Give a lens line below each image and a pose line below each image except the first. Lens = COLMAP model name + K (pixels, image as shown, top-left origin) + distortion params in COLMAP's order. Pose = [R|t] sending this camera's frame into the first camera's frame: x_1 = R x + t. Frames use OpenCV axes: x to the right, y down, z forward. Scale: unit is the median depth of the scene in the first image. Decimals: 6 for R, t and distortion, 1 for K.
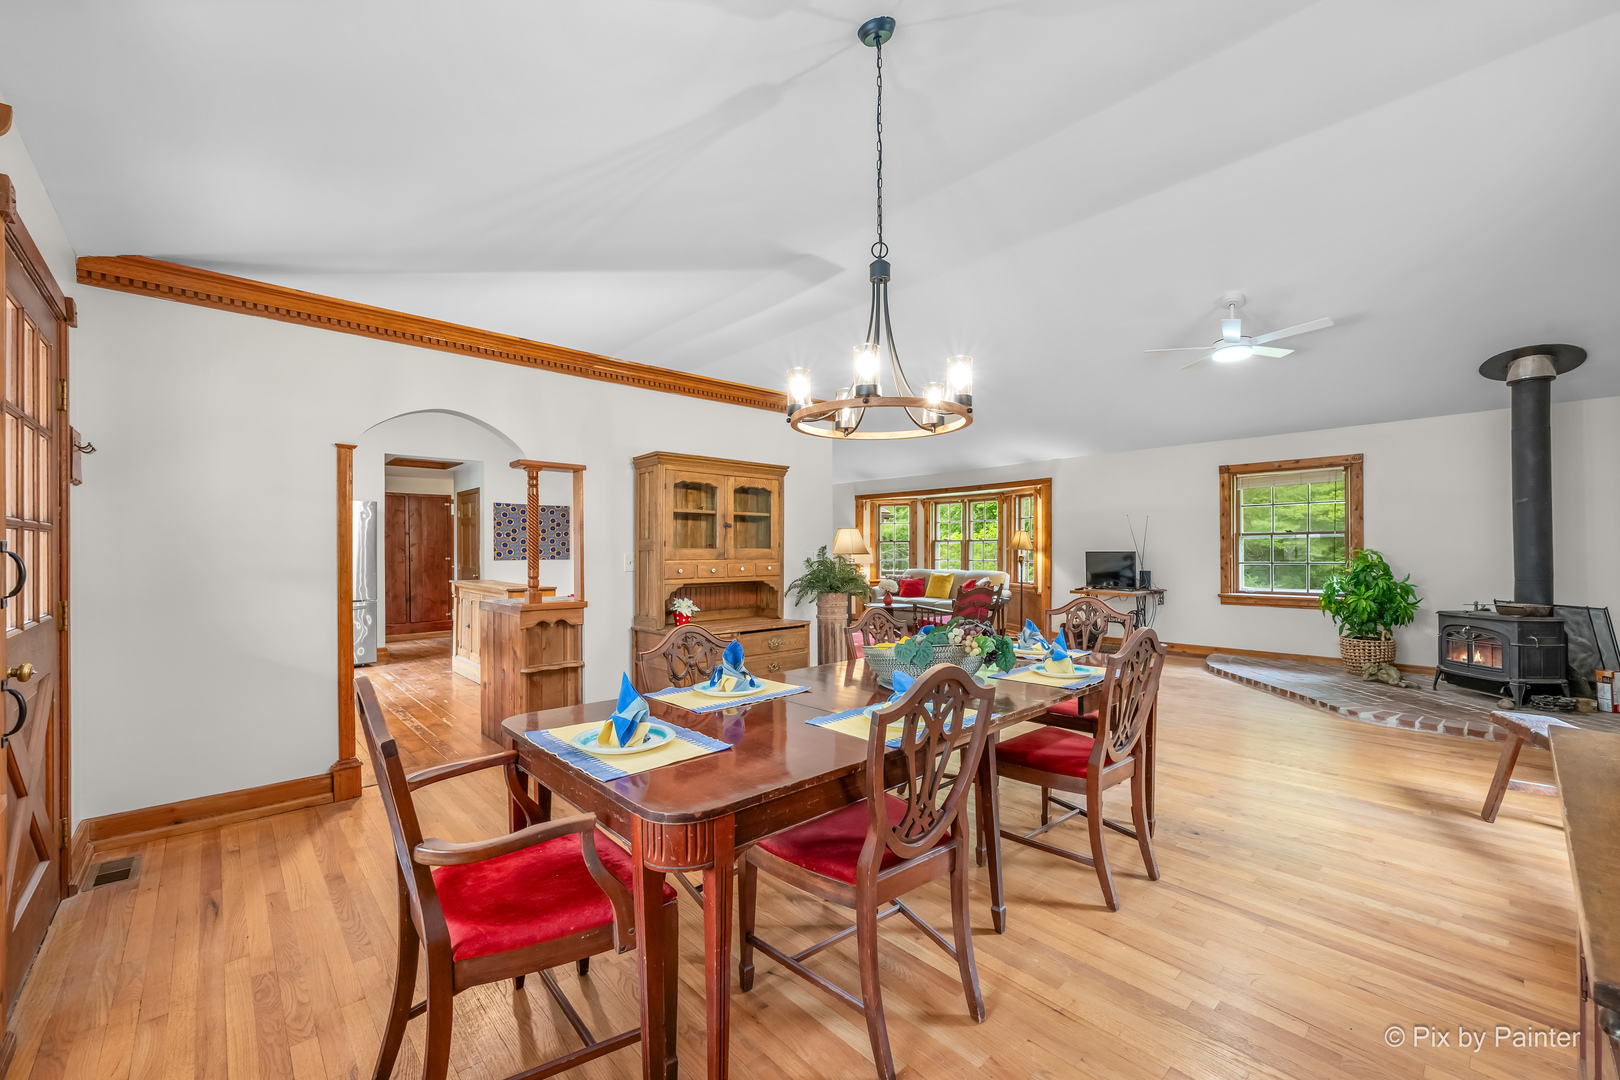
lens RADIAL K [[651.6, 0, 807.5], [0, 651.6, 550.9], [0, 0, 1]] dist [-0.000196, 0.000096]
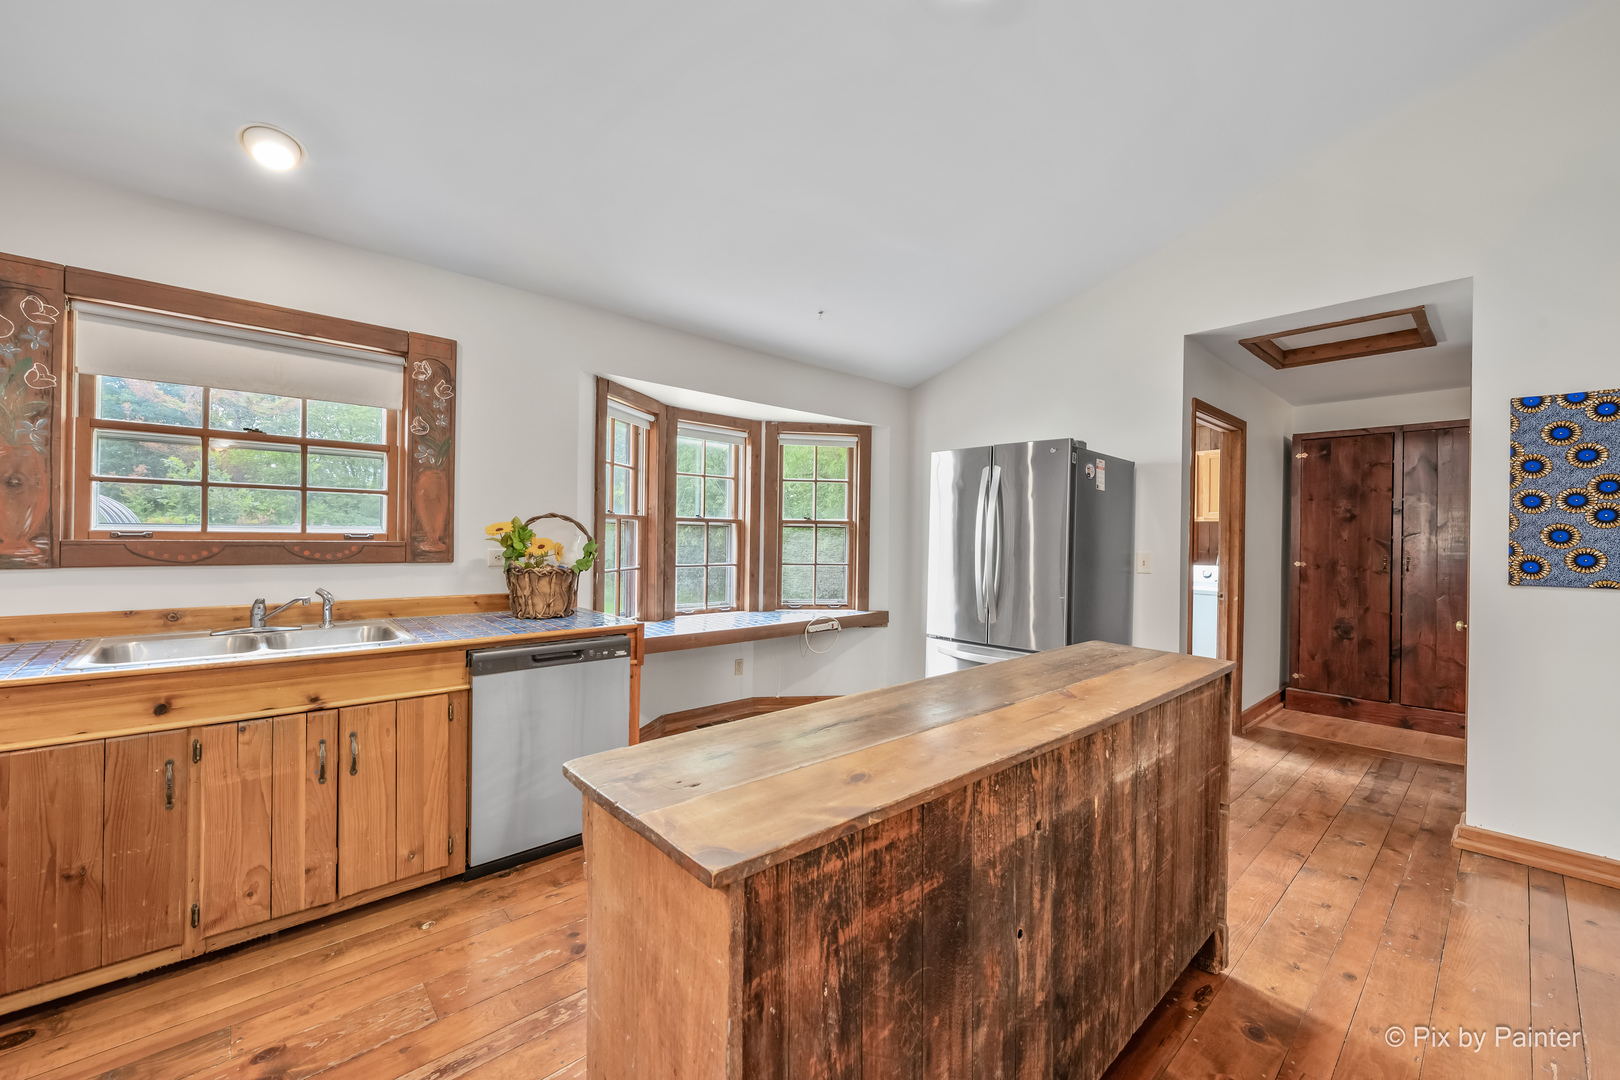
lens RADIAL K [[645.2, 0, 809.1], [0, 645.2, 536.3], [0, 0, 1]] dist [-0.001493, 0.000138]
pose [[-0.007004, 0.004646, -0.999965, -0.150353], [-0.013262, 0.999901, 0.004738, -0.005105], [0.999888, 0.013294, -0.006942, 0.581993]]
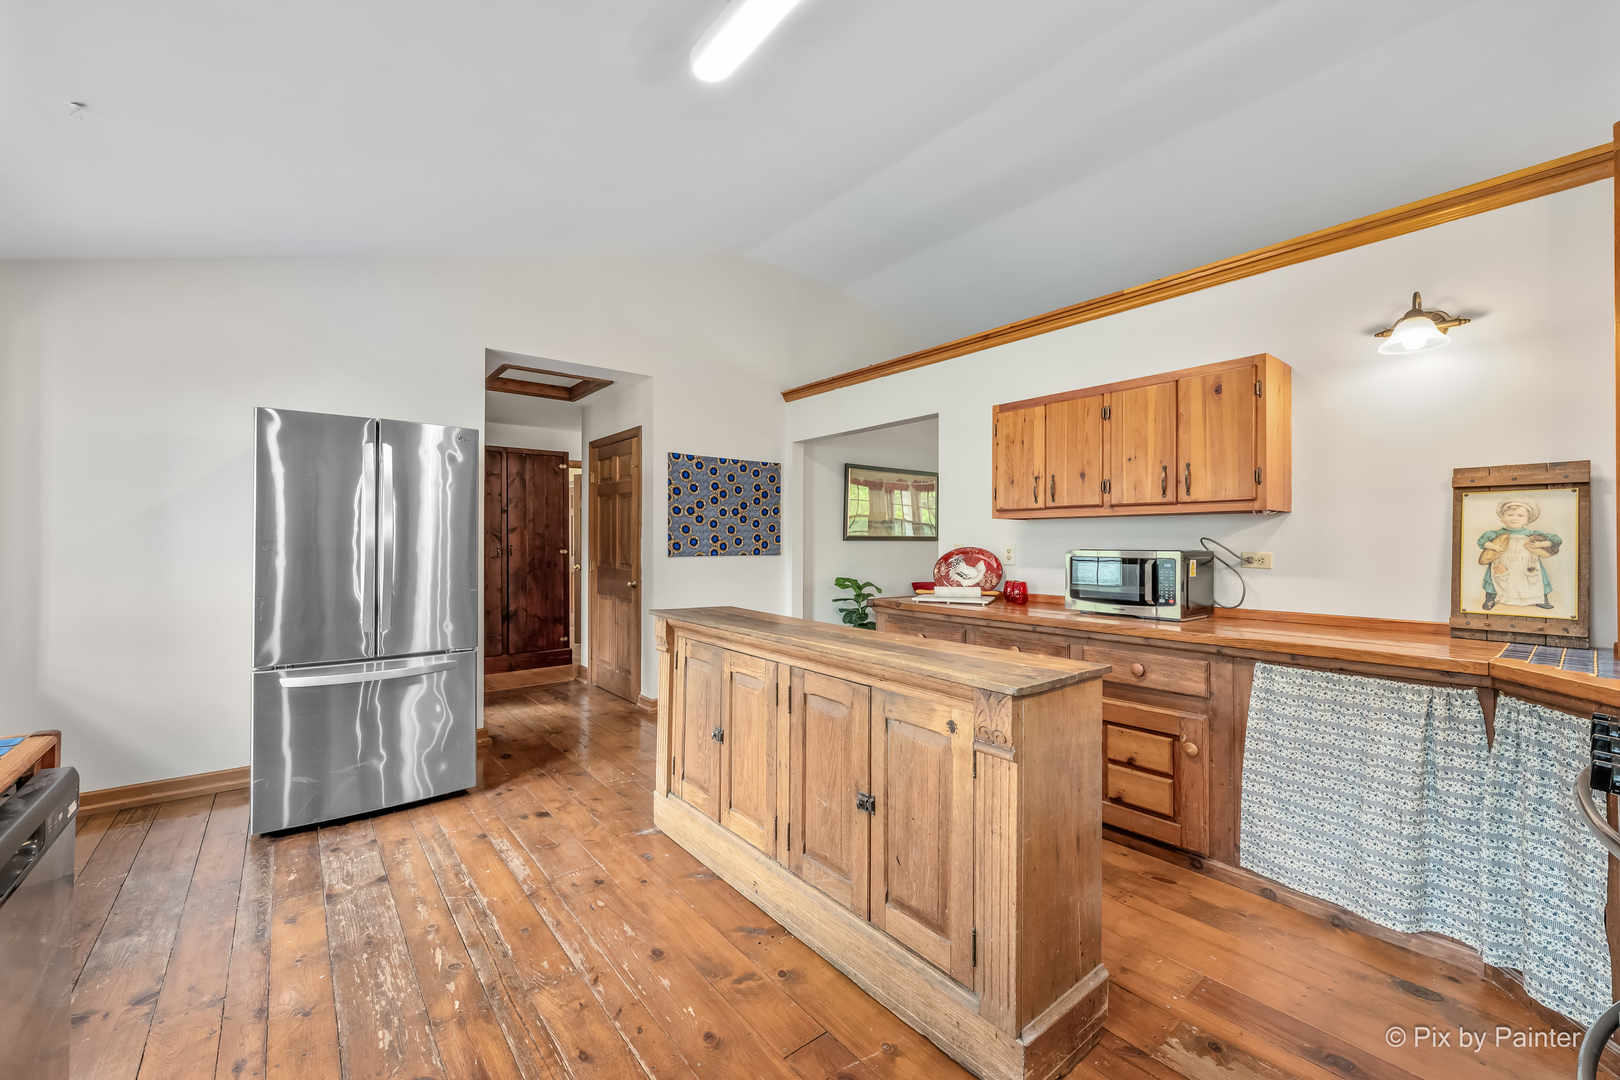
lens RADIAL K [[645.2, 0, 809.1], [0, 645.2, 536.3], [0, 0, 1]] dist [-0.001493, 0.000138]
pose [[0.998062, 0.005210, -0.062008, -0.285759], [-0.005661, 0.999959, -0.007109, 0.000139], [0.061969, 0.007446, 0.998050, 0.402967]]
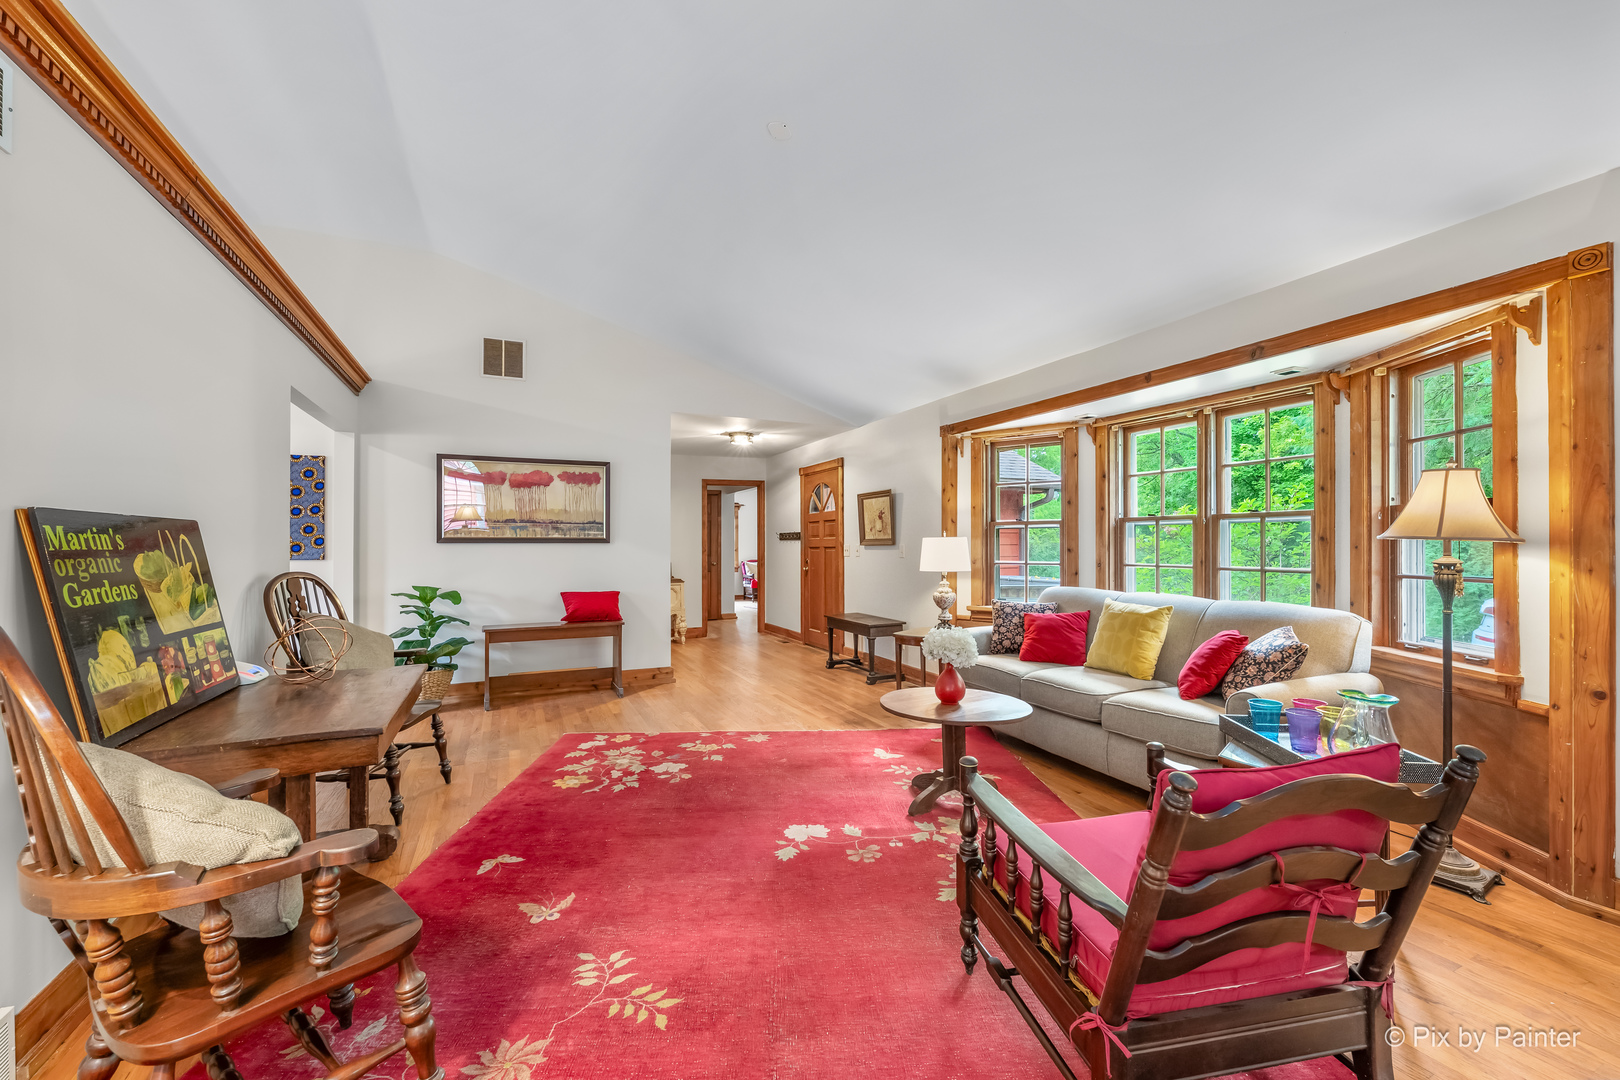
lens RADIAL K [[645.2, 0, 809.1], [0, 645.2, 536.3], [0, 0, 1]] dist [-0.001493, 0.000138]
pose [[0.950176, -0.002059, -0.311707, 0.145894], [-0.001160, 0.999948, -0.010141, -0.000706], [0.311712, 0.009998, 0.950124, 0.599142]]
